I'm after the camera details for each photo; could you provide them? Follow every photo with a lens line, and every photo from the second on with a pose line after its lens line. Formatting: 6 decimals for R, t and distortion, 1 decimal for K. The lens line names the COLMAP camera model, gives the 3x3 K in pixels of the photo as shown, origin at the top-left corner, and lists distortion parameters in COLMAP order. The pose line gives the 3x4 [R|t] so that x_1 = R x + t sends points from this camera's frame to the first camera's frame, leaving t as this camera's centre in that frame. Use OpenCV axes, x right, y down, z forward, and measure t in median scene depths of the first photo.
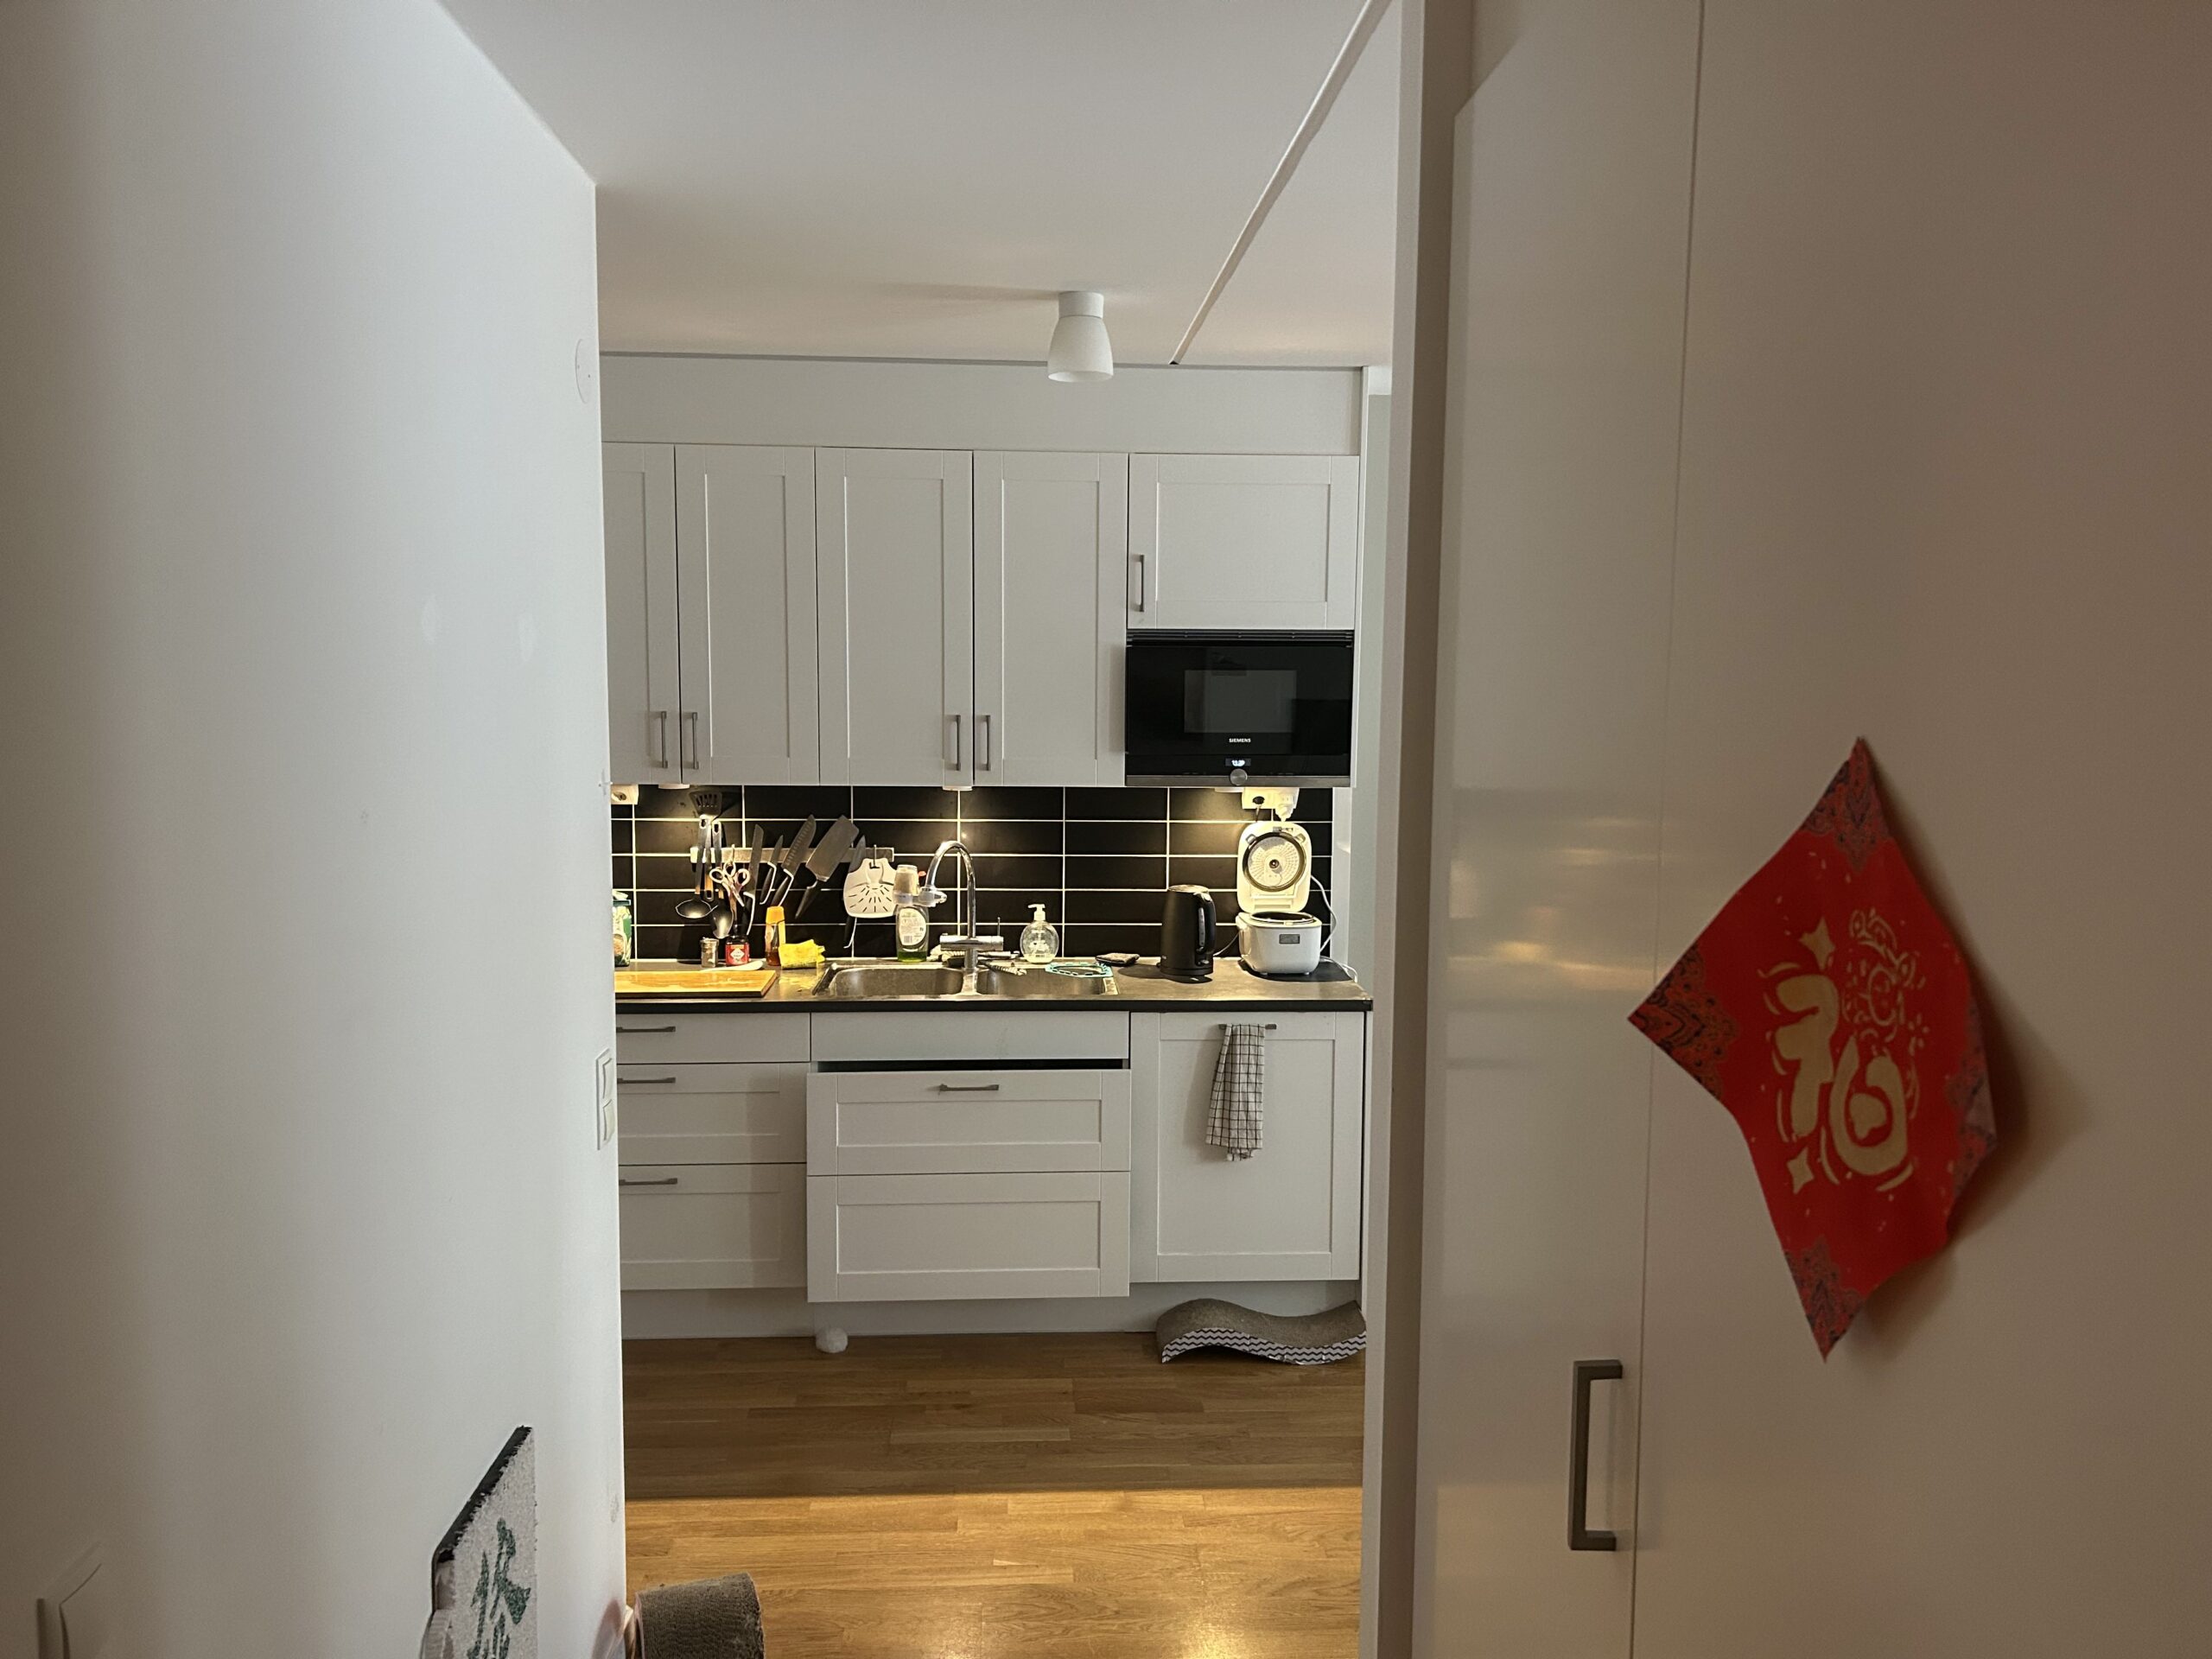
lens RADIAL K [[1618.1, 0, 1112.1], [0, 1618.1, 840.6], [0, 0, 1]] dist [0.041332, -0.000894]
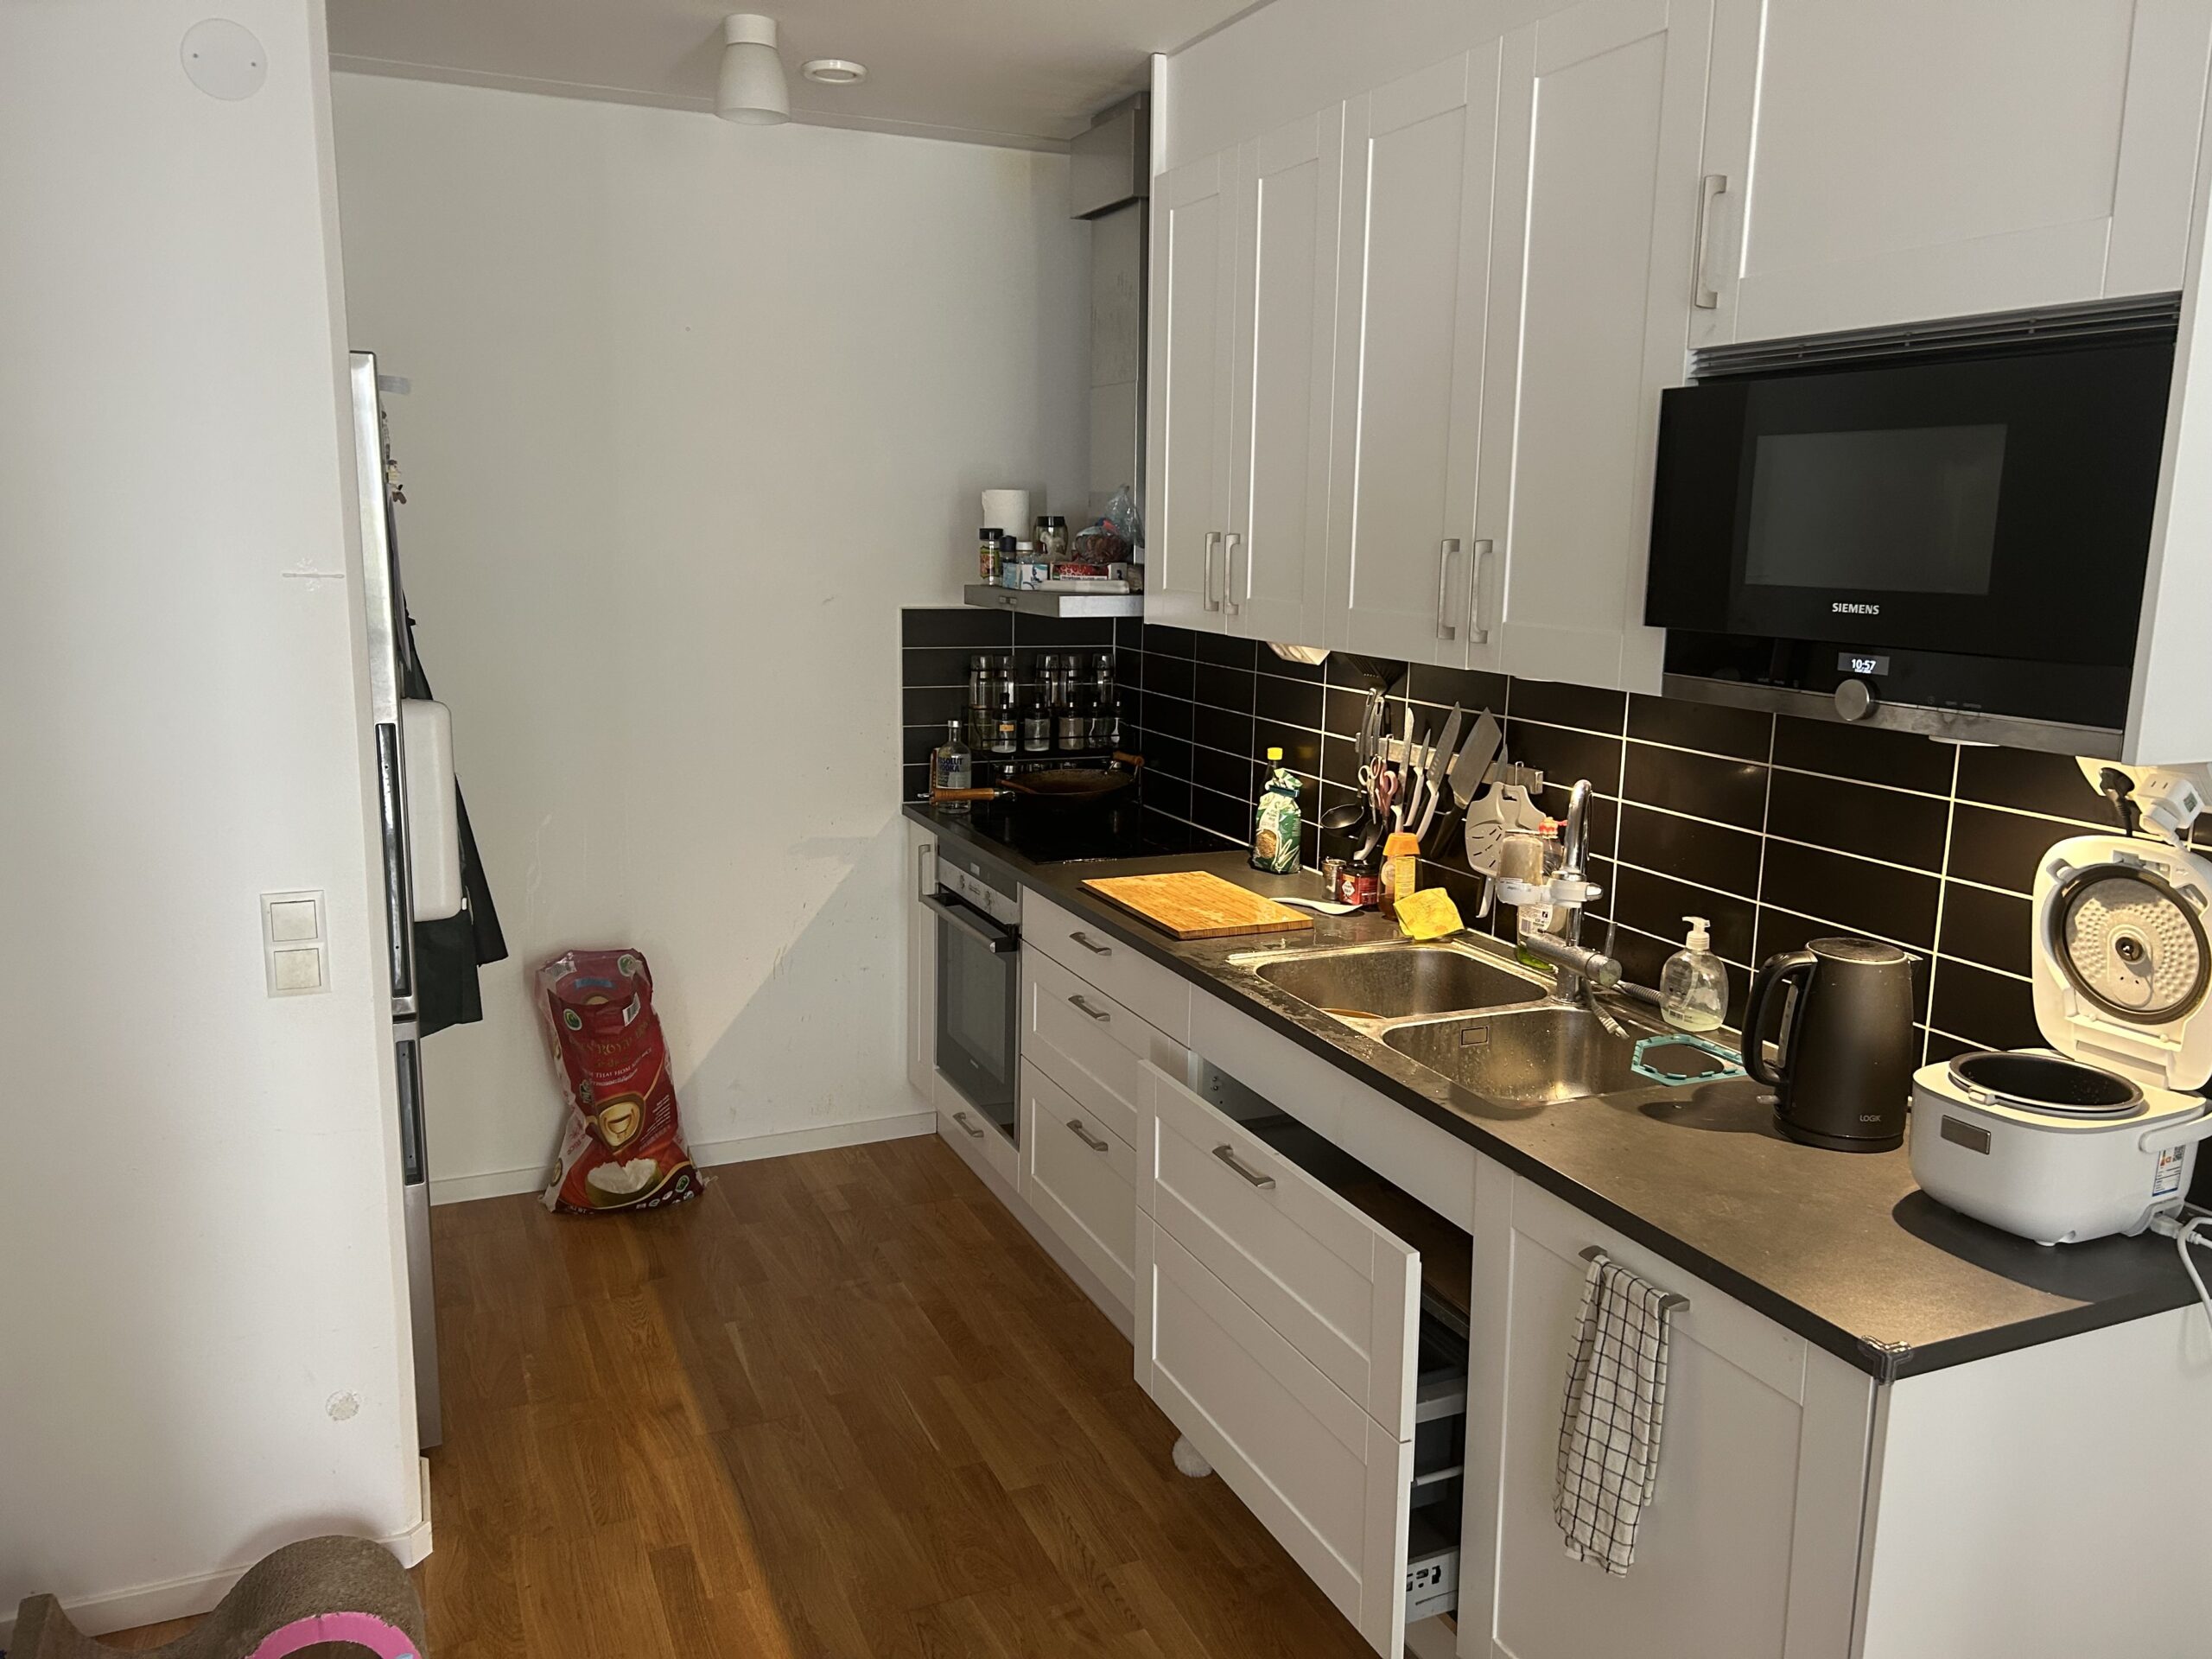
lens RADIAL K [[1618.1, 0, 1104.6], [0, 1618.1, 808.6], [0, 0, 1]] dist [0.041332, -0.000894]
pose [[0.333172, 0.157917, -0.929548, 0.374749], [-0.107295, 0.985820, 0.129020, -0.042330], [0.936741, 0.056750, 0.345391, 0.646185]]
